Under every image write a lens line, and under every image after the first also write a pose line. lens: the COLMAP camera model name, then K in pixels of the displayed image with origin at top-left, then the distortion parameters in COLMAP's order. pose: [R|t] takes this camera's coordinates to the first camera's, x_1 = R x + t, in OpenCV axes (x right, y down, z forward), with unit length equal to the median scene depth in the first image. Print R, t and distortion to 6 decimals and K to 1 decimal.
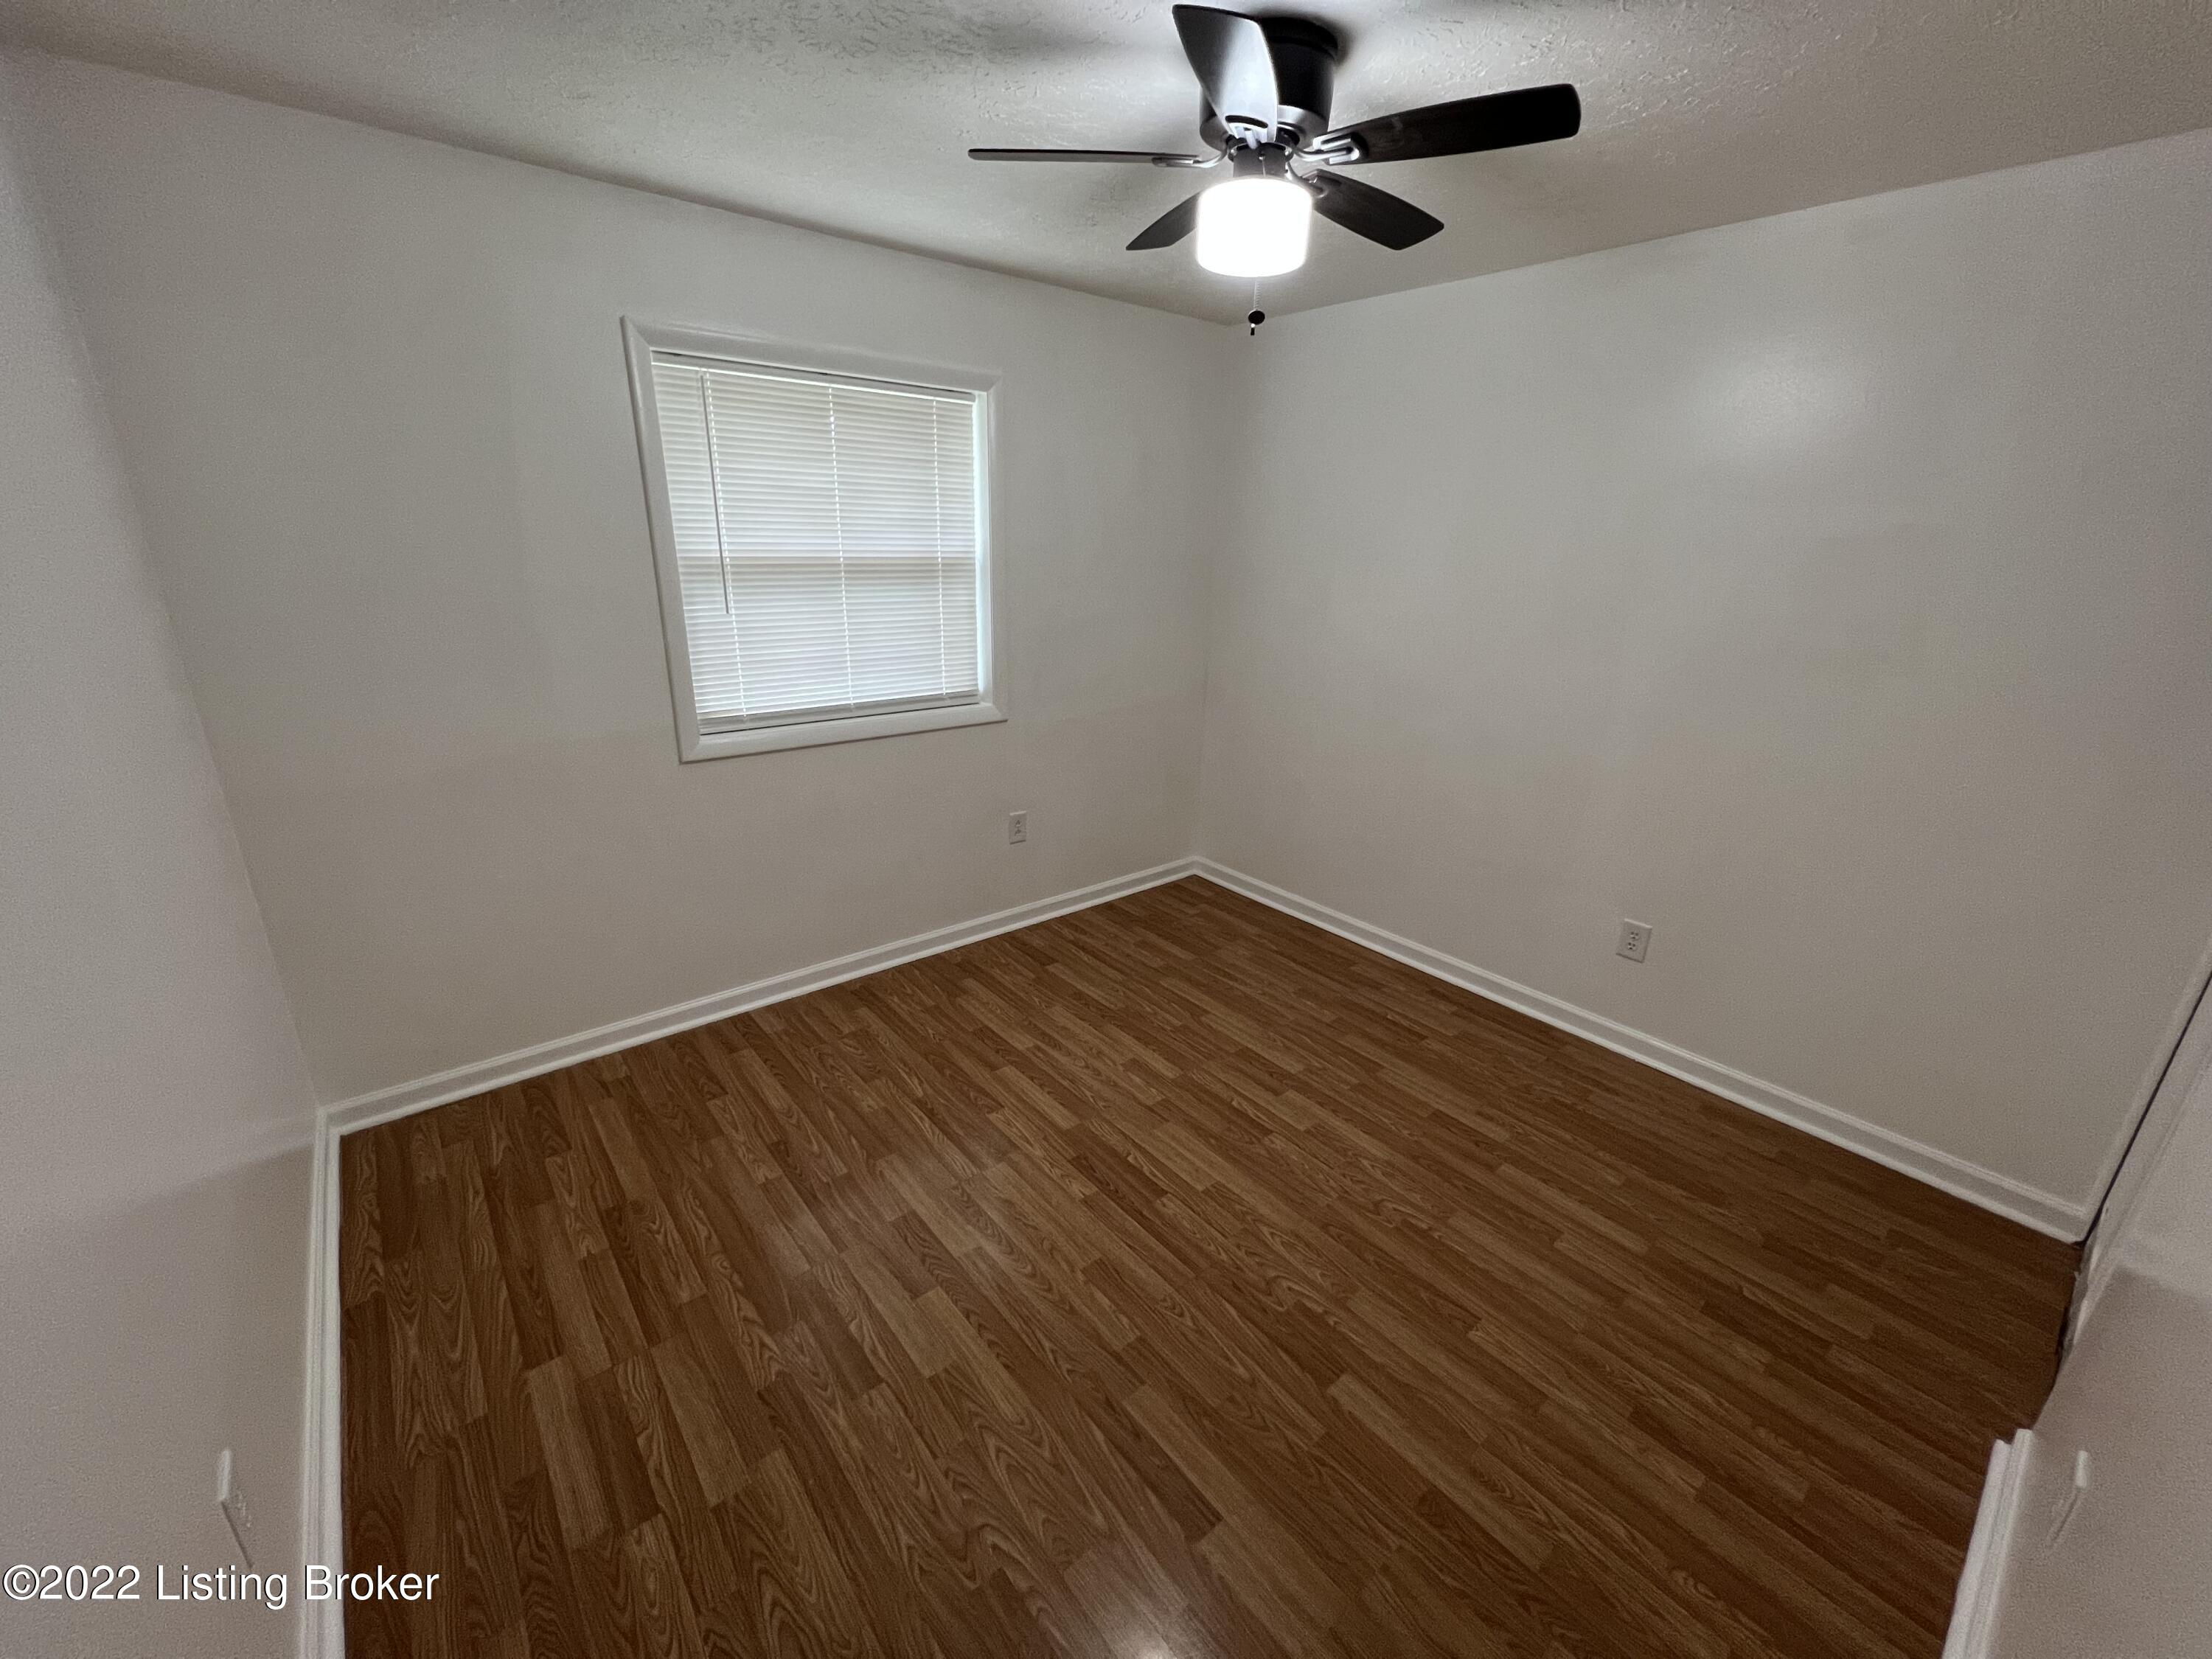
lens RADIAL K [[882.4, 0, 1100.5], [0, 882.4, 836.7], [0, 0, 1]] dist [-0.001498, -0.000302]
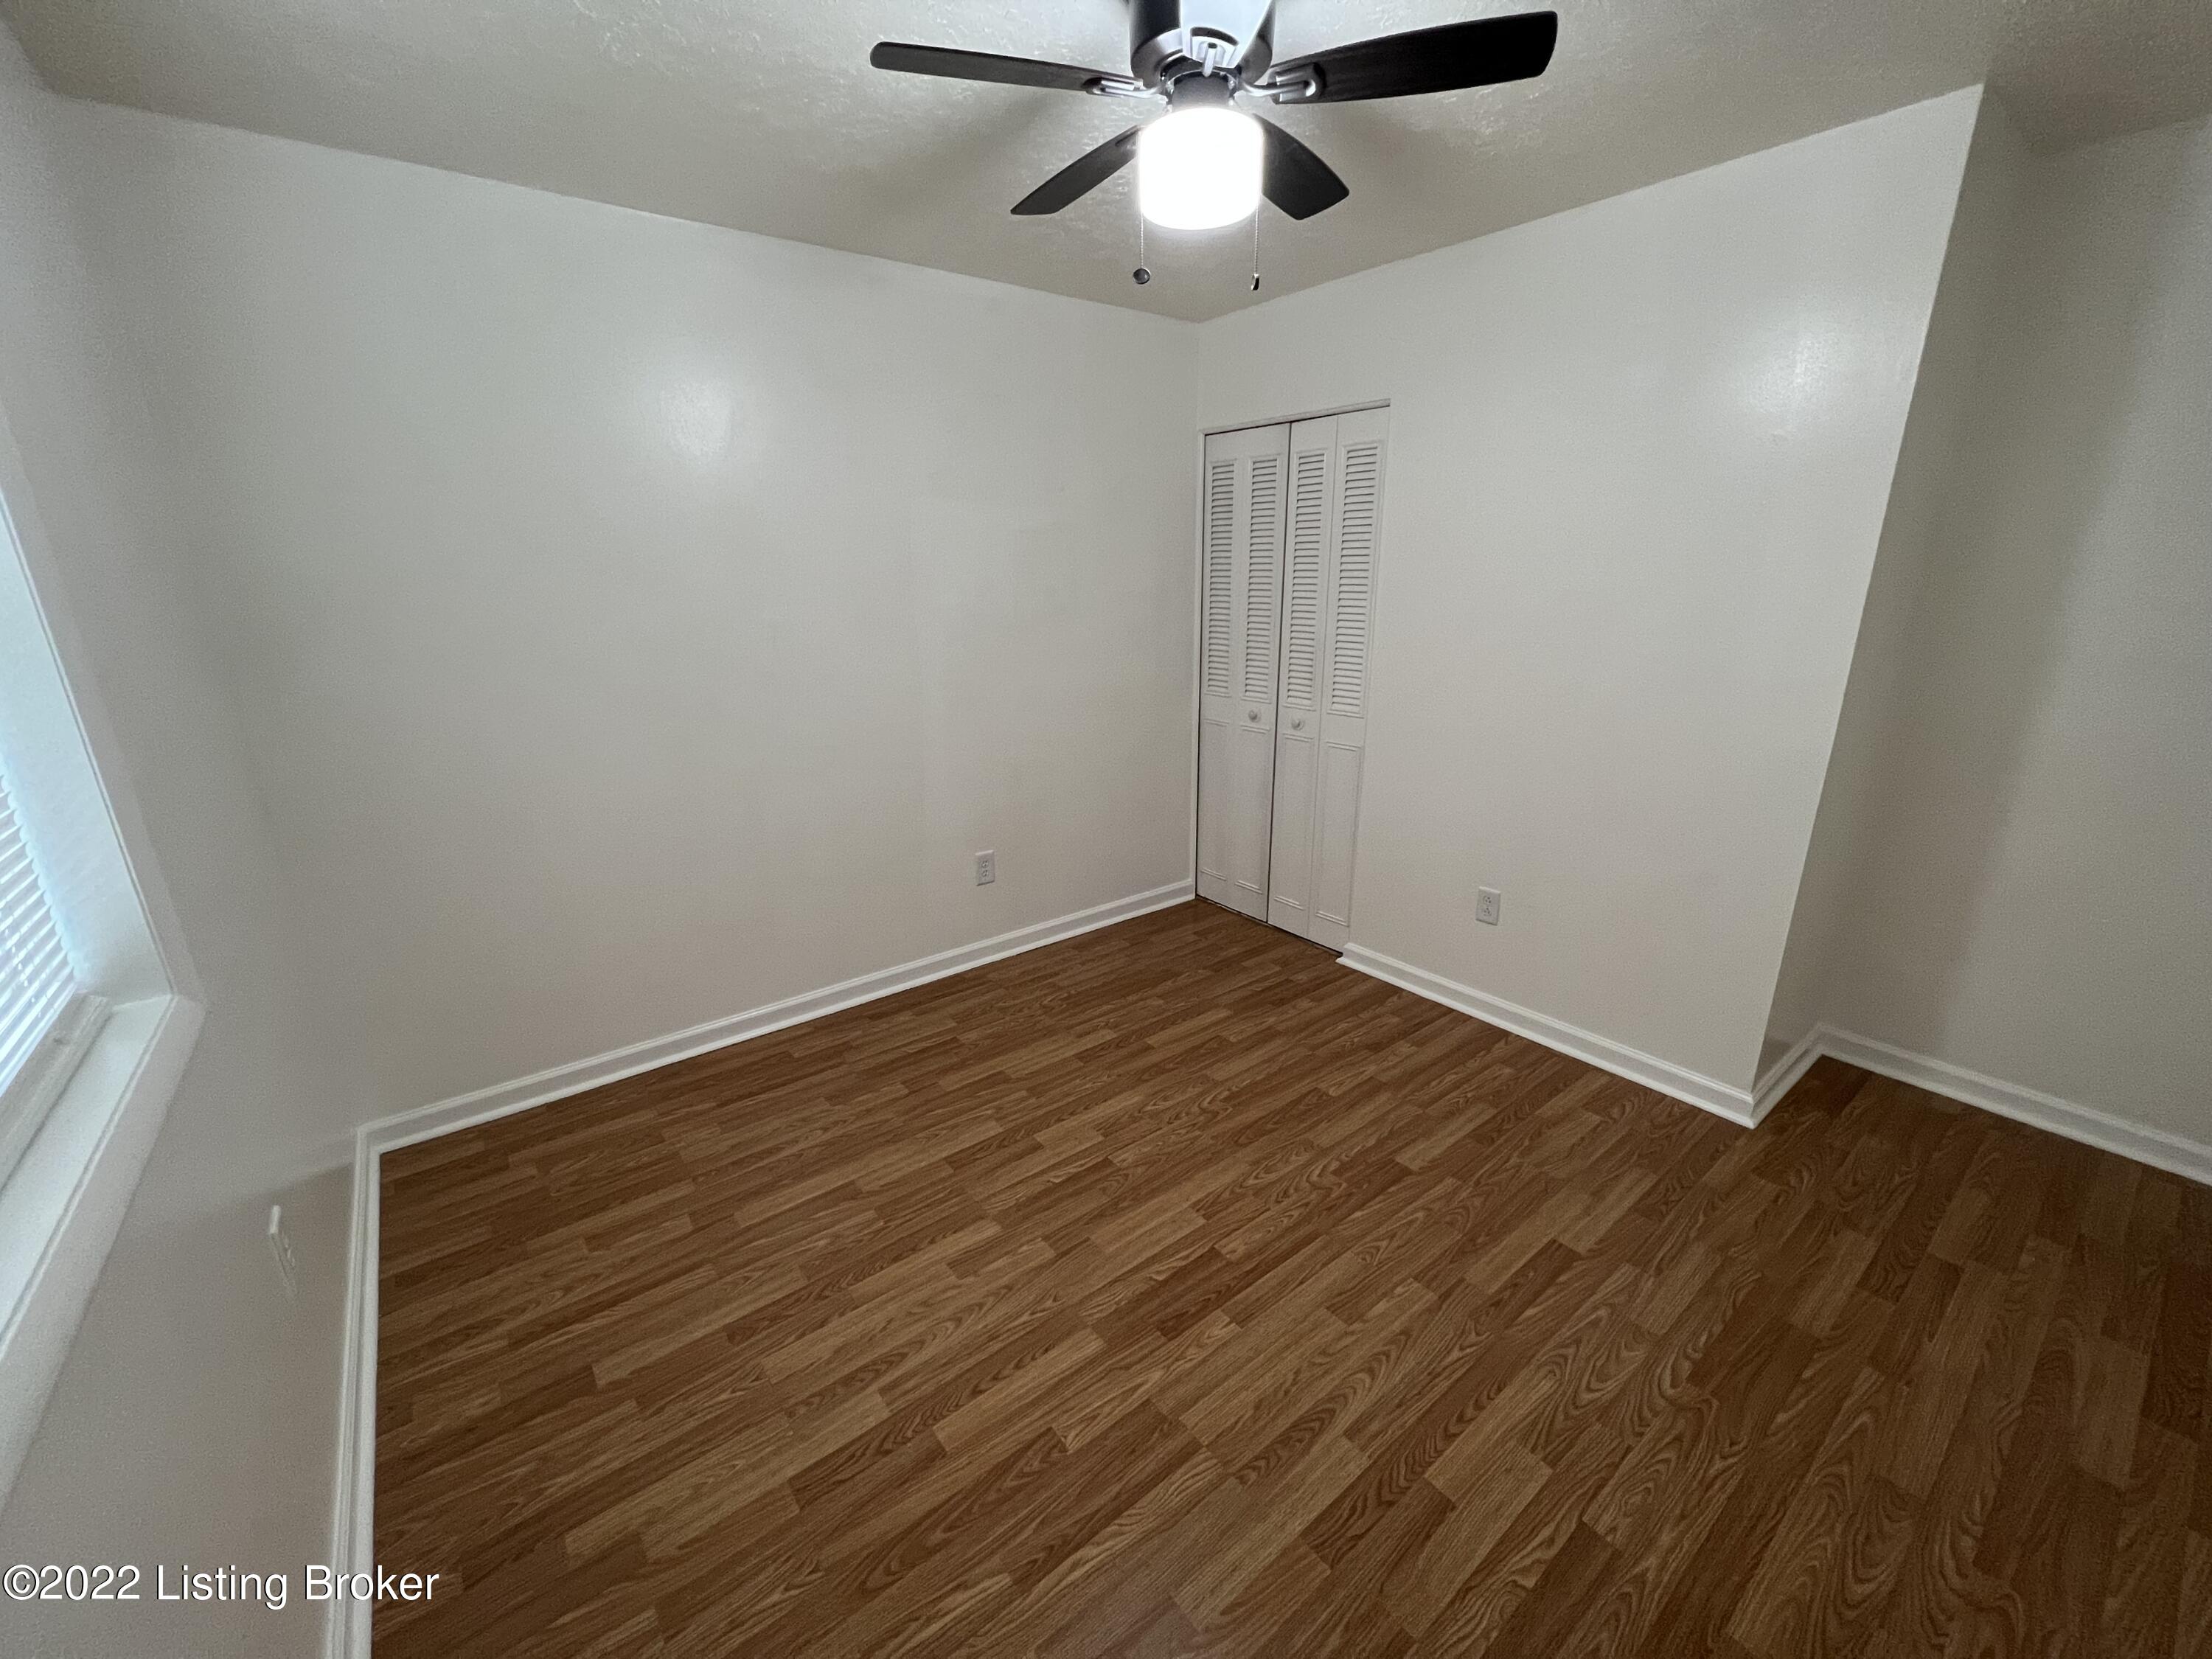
lens RADIAL K [[886.7, 0, 1095.8], [0, 886.7, 840.4], [0, 0, 1]] dist [-0.000290, 0.000022]
pose [[0.028249, -0.322082, 0.946290, -0.607604], [0.338715, 0.893748, 0.294087, -0.256820], [-0.940465, 0.312215, 0.134342, 0.804880]]
